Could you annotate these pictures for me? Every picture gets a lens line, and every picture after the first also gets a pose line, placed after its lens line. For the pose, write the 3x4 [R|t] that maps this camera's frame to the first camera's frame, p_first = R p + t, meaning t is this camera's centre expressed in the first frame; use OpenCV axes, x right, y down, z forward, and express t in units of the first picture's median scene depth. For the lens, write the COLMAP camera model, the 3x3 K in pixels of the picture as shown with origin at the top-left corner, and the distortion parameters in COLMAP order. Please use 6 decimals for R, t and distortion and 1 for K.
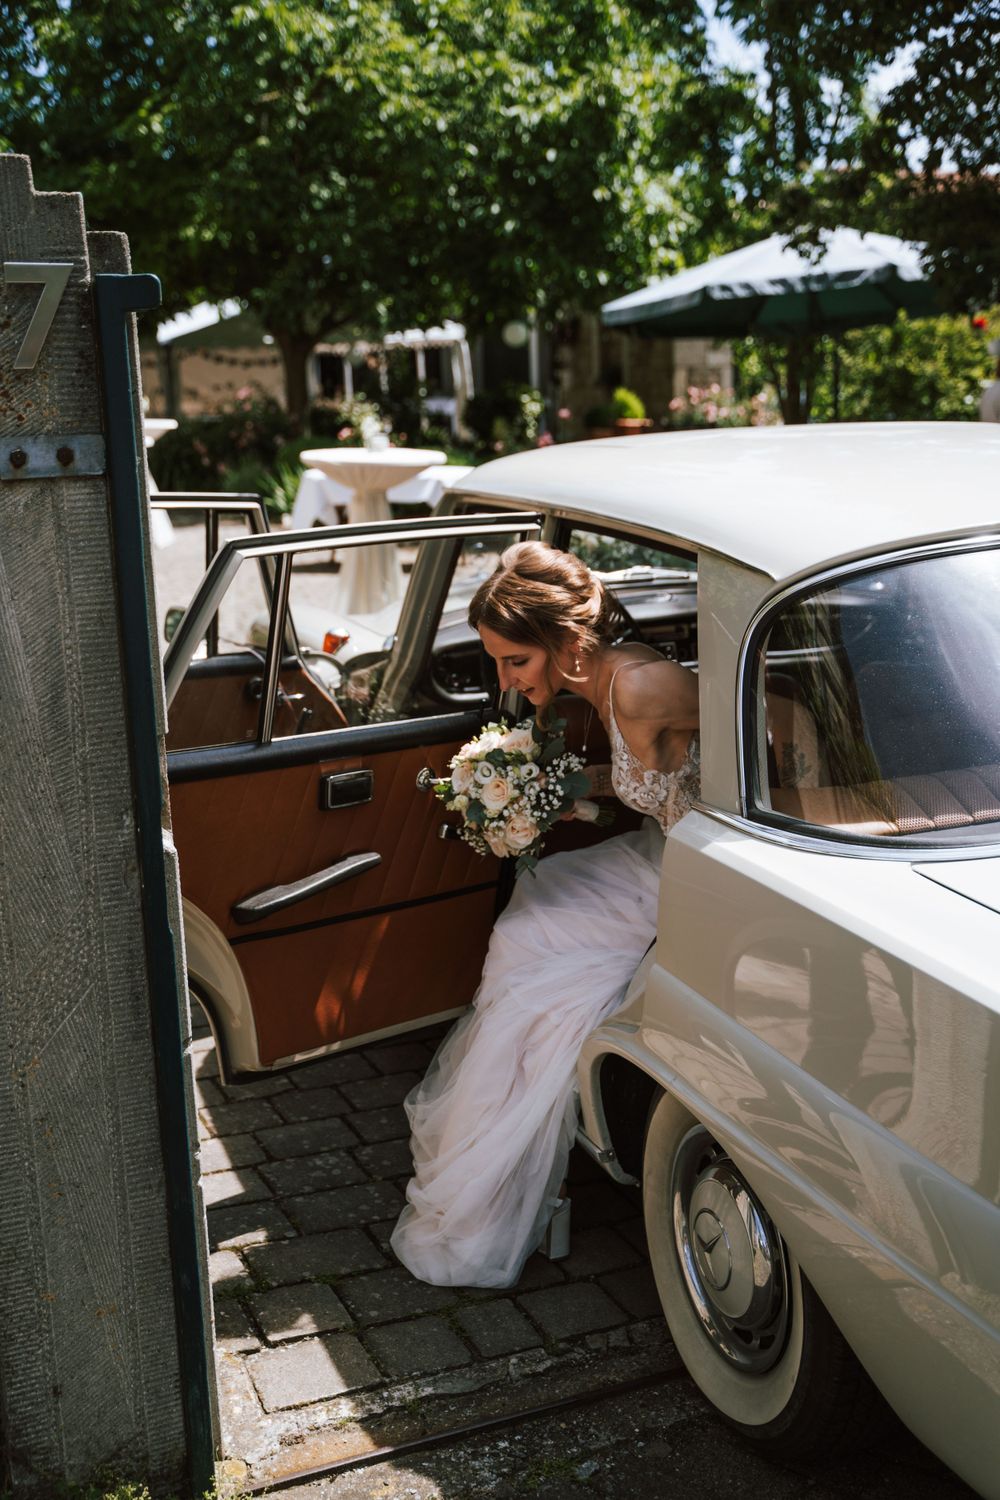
lens RADIAL K [[5863.4, 0, 498.9], [0, 5863.4, 746.6], [0, 0, 1]] dist [0.120891, 0.000000]
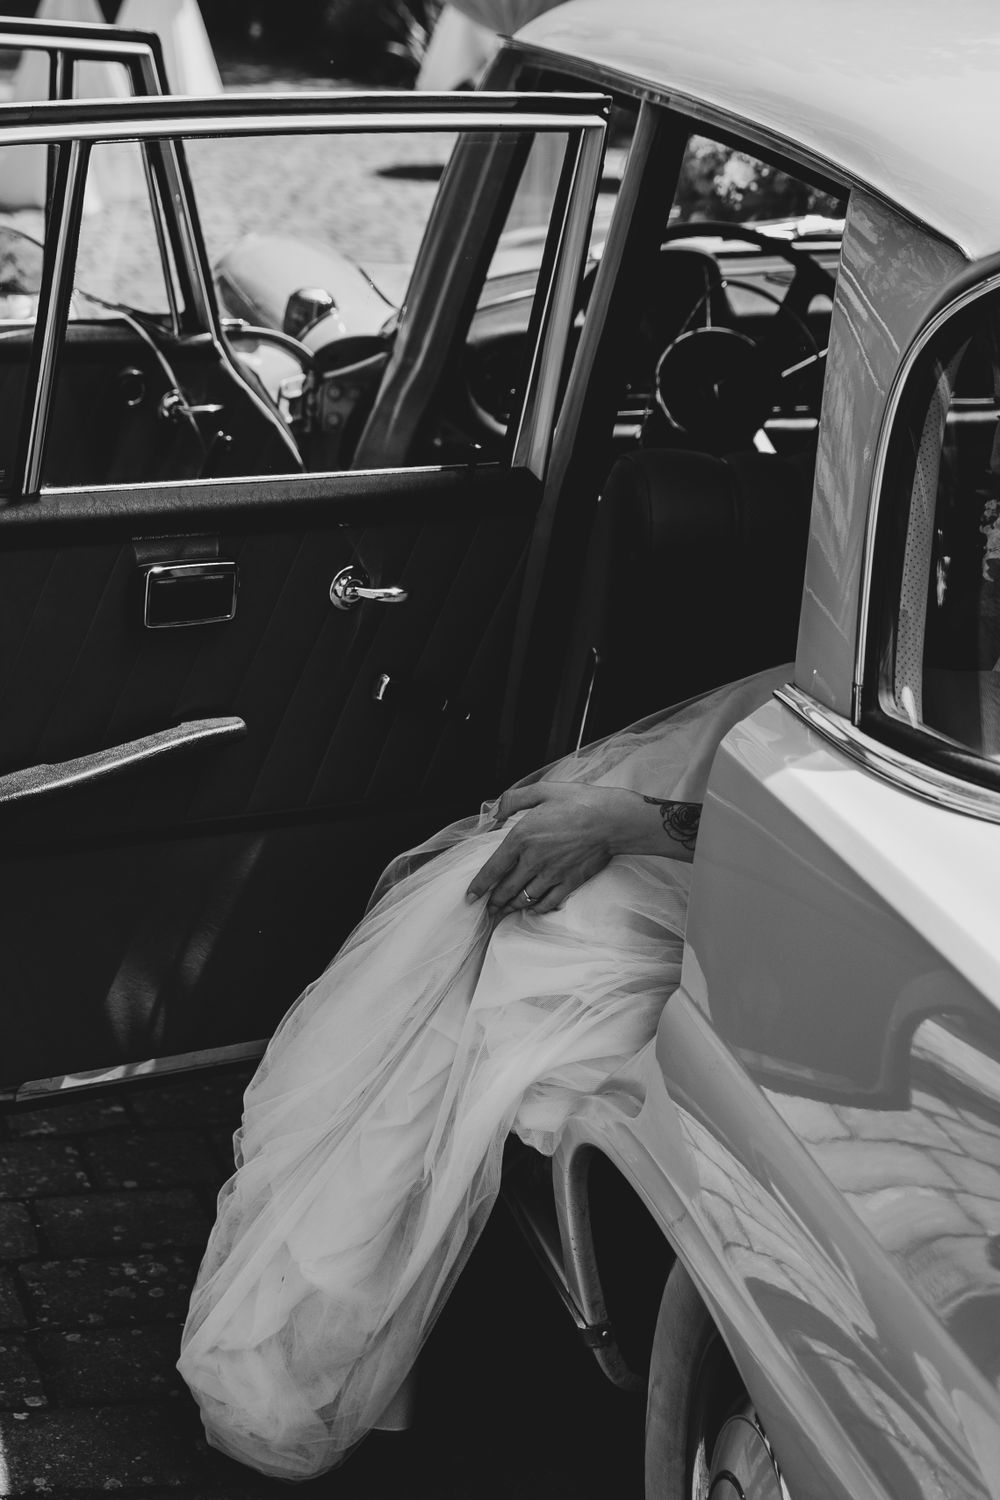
lens RADIAL K [[5863.4, 0, 501.1], [0, 5863.4, 756.8], [0, 0, 1]] dist [0.120891, 0.000000]
pose [[0.928660, 0.100236, -0.357133, 0.190231], [-0.070627, 0.992965, 0.095041, -0.030441], [0.364146, -0.063037, 0.929206, 0.508803]]
